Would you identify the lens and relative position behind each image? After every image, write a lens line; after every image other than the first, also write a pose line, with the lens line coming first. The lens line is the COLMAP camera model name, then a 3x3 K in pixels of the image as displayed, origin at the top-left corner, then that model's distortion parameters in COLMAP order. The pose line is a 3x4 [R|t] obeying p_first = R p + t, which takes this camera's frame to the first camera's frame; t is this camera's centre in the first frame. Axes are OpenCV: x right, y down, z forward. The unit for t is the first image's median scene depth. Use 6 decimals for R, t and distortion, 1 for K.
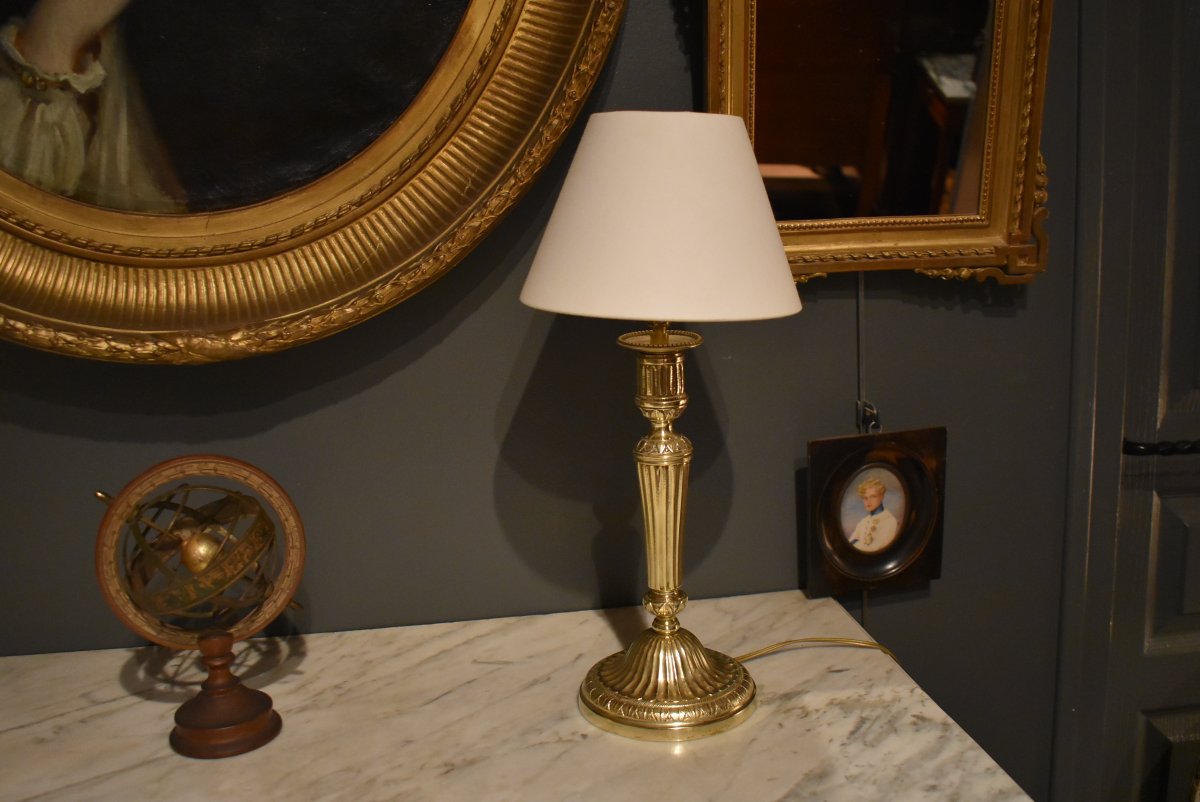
lens RADIAL K [[1102.0, 0, 594.5], [0, 1102.0, 398.2], [0, 0, 1]] dist [-0.086078, 0.003920]
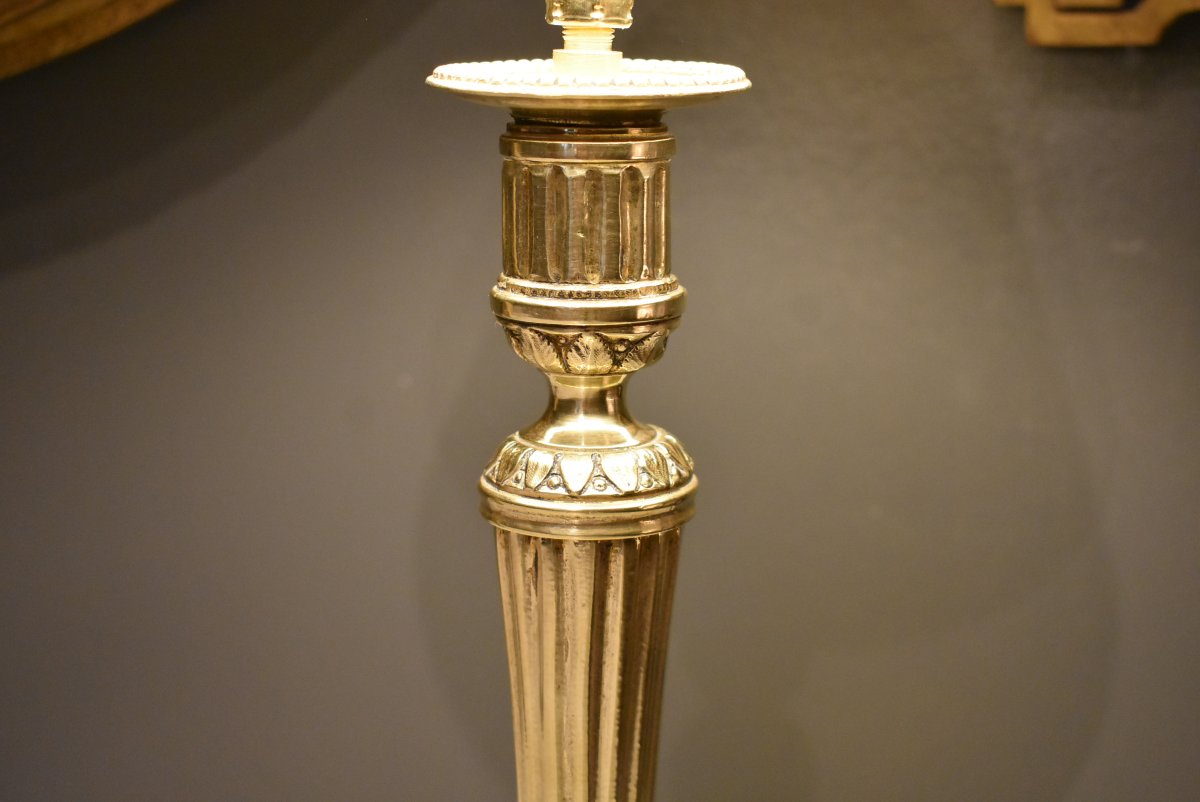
lens RADIAL K [[1877.8, 0, 600.0], [0, 1877.8, 401.0], [0, 0, 1]] dist [-0.000854, -0.150552]
pose [[0.911587, 0.119519, -0.393351, 0.239907], [-0.118759, 0.992573, 0.026367, 0.012956], [0.393581, 0.022678, 0.919010, 0.542324]]
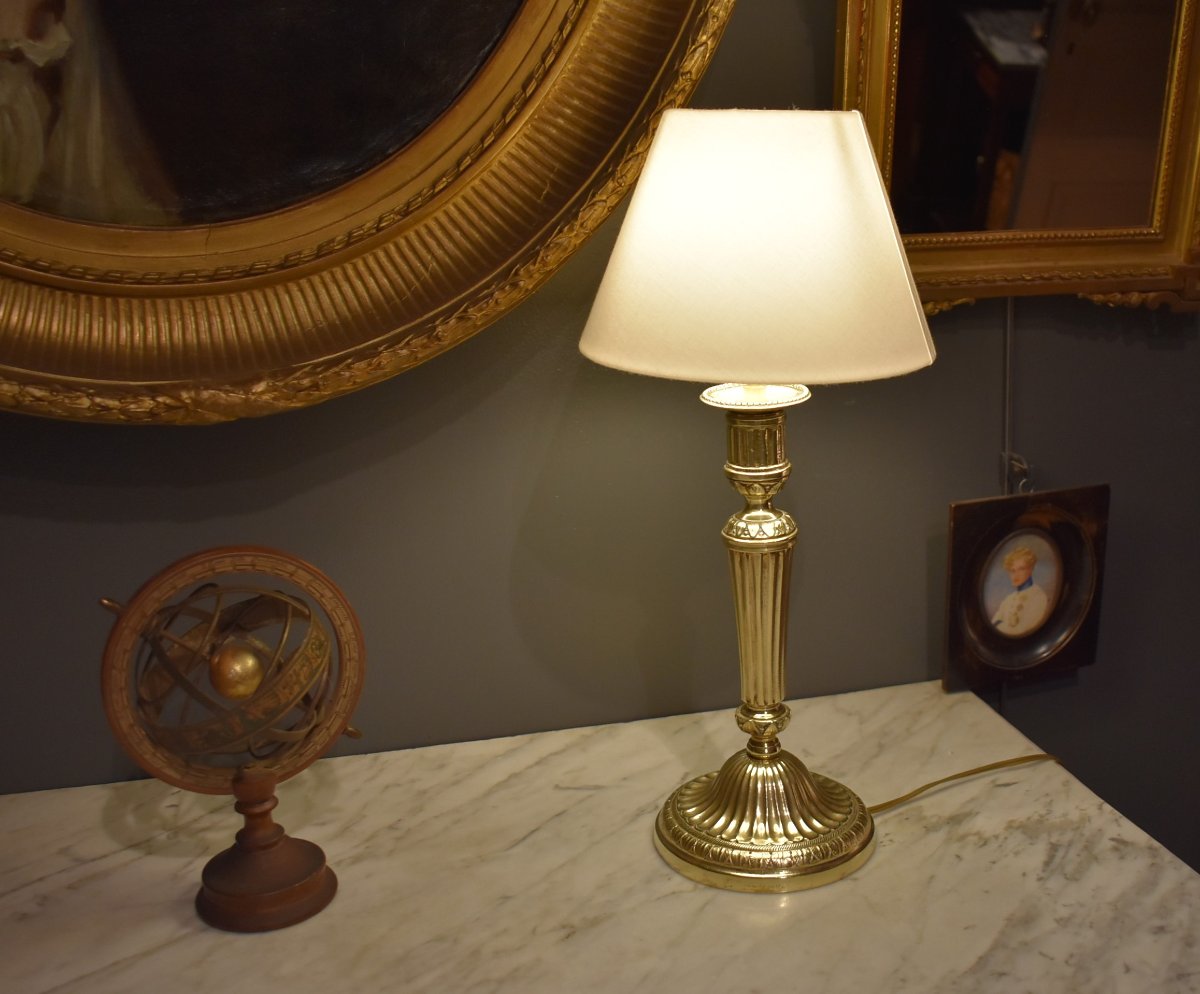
lens RADIAL K [[1334.1, 0, 642.5], [0, 1334.1, 494.9], [0, 0, 1]] dist [-0.091863, 0.004961]
pose [[0.995900, -0.015745, 0.089084, -0.144300], [0.010628, 0.998282, 0.057625, -0.032370], [-0.089838, -0.056442, 0.994356, 0.042314]]
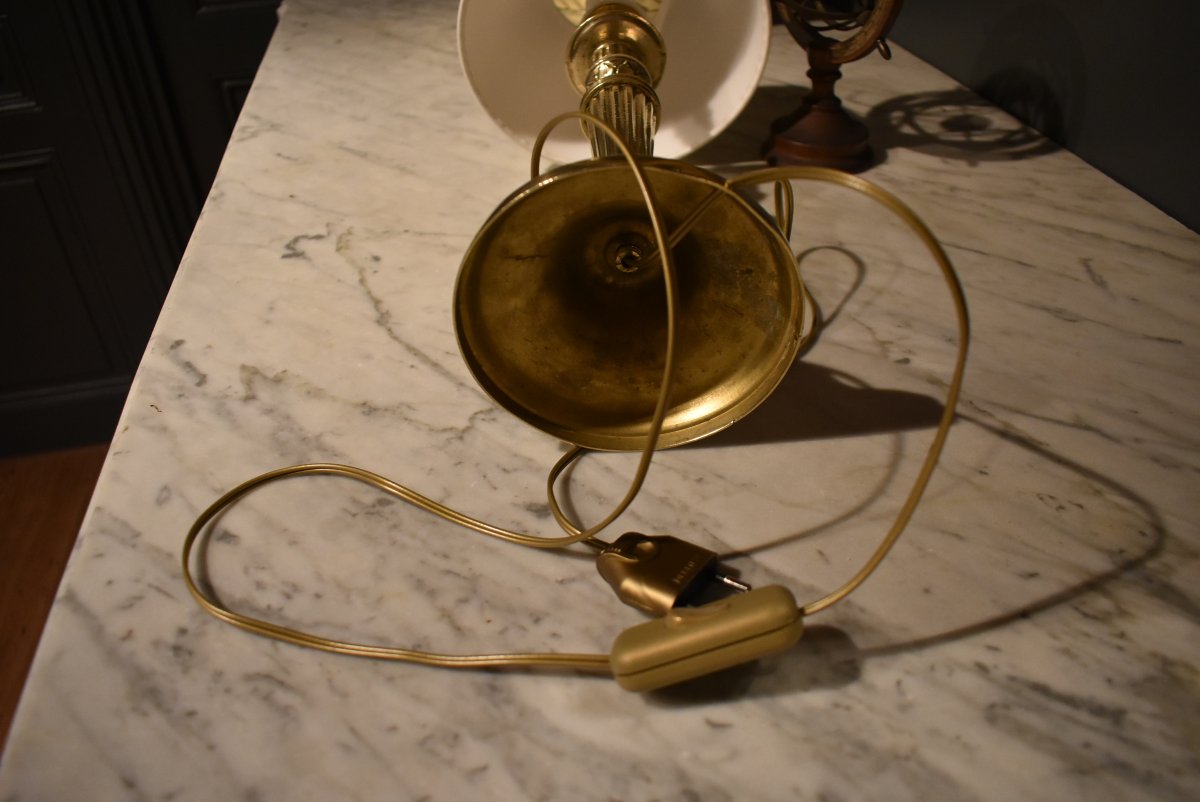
lens RADIAL K [[916.5, 0, 600.0], [0, 916.5, 401.0], [0, 0, 1]] dist [-0.096379, 0.004757]
pose [[0.039289, 0.621453, -0.782466, 0.415043], [-0.137389, 0.778993, 0.611796, 0.008939], [0.989738, 0.083466, 0.115986, 0.707379]]
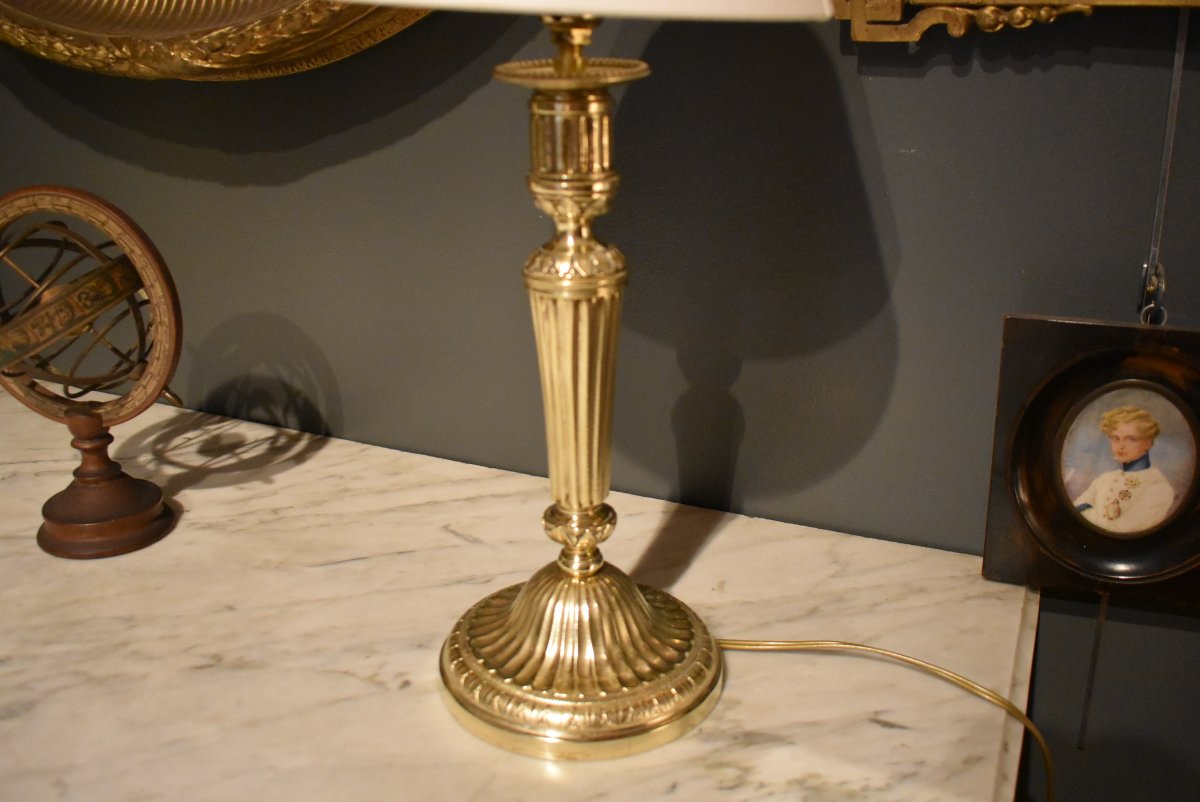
lens RADIAL K [[1071.0, 0, 603.1], [0, 1071.0, 397.1], [0, 0, 1]] dist [-0.085585, 0.003263]
pose [[0.842298, 0.216100, -0.493797, 0.348671], [-0.128845, 0.970277, 0.204844, -0.004829], [0.523387, -0.108917, 0.845106, 0.510225]]
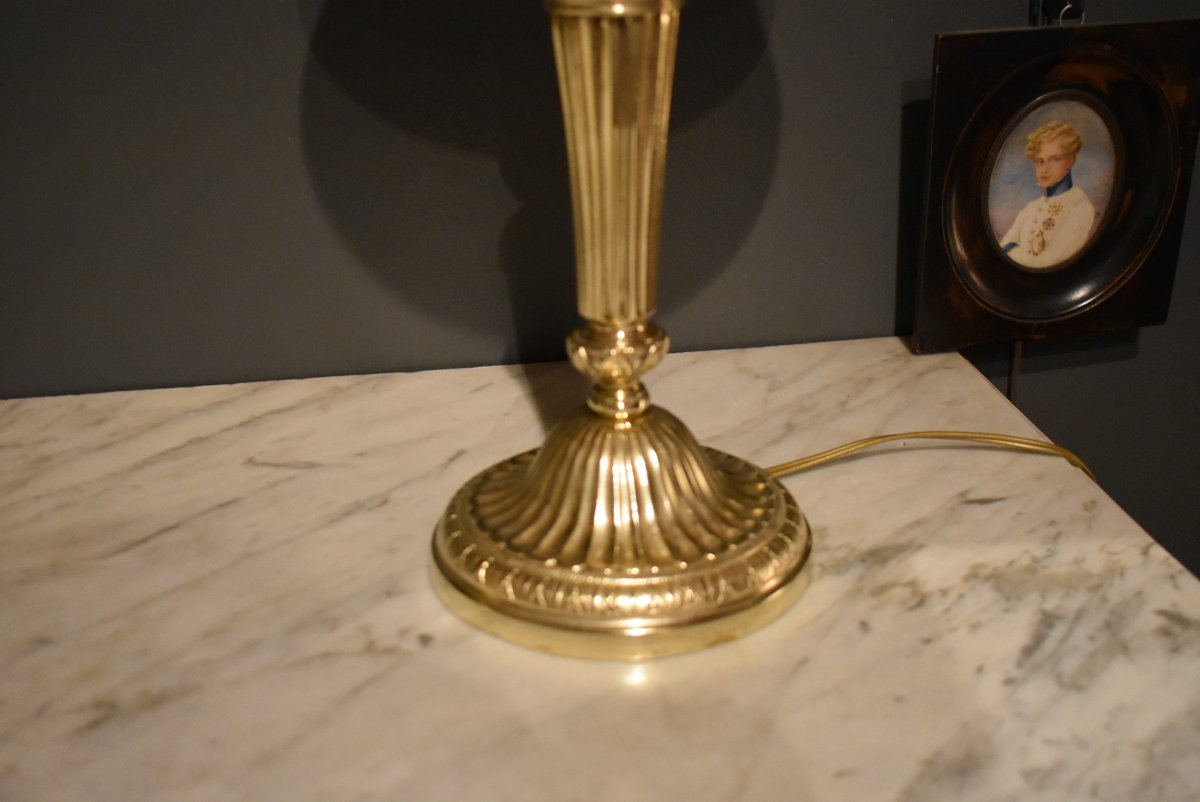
lens RADIAL K [[1321.3, 0, 600.0], [0, 1321.3, 401.0], [0, 0, 1]] dist [-0.078141, 0.018325]
pose [[0.999784, 0.020190, -0.004904, 0.059545], [-0.018711, 0.977539, 0.209920, 0.093069], [0.009033, -0.209783, 0.977706, 0.465056]]
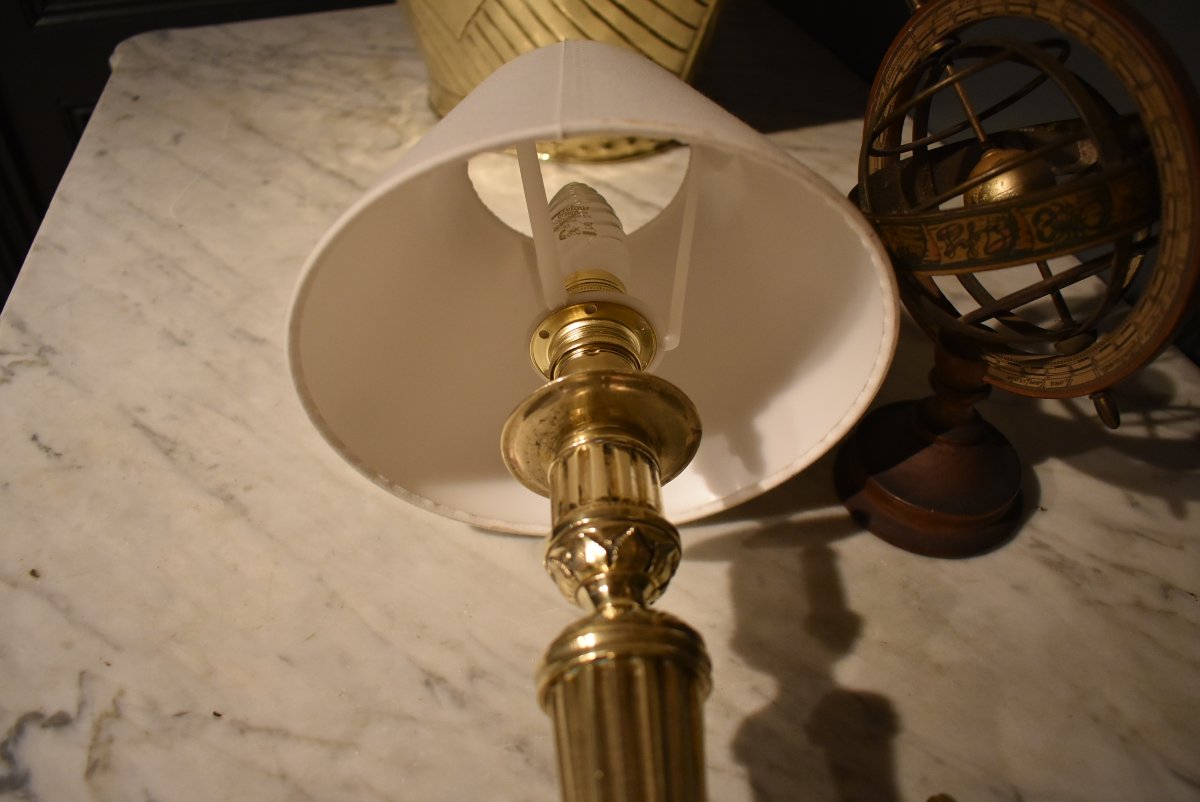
lens RADIAL K [[916.5, 0, 600.0], [0, 916.5, 401.0], [0, 0, 1]] dist [-0.096379, 0.004757]
pose [[0.092361, 0.673575, -0.733326, -0.027675], [-0.172226, 0.736180, 0.654505, -0.014509], [0.980718, 0.065847, 0.184001, 0.710348]]
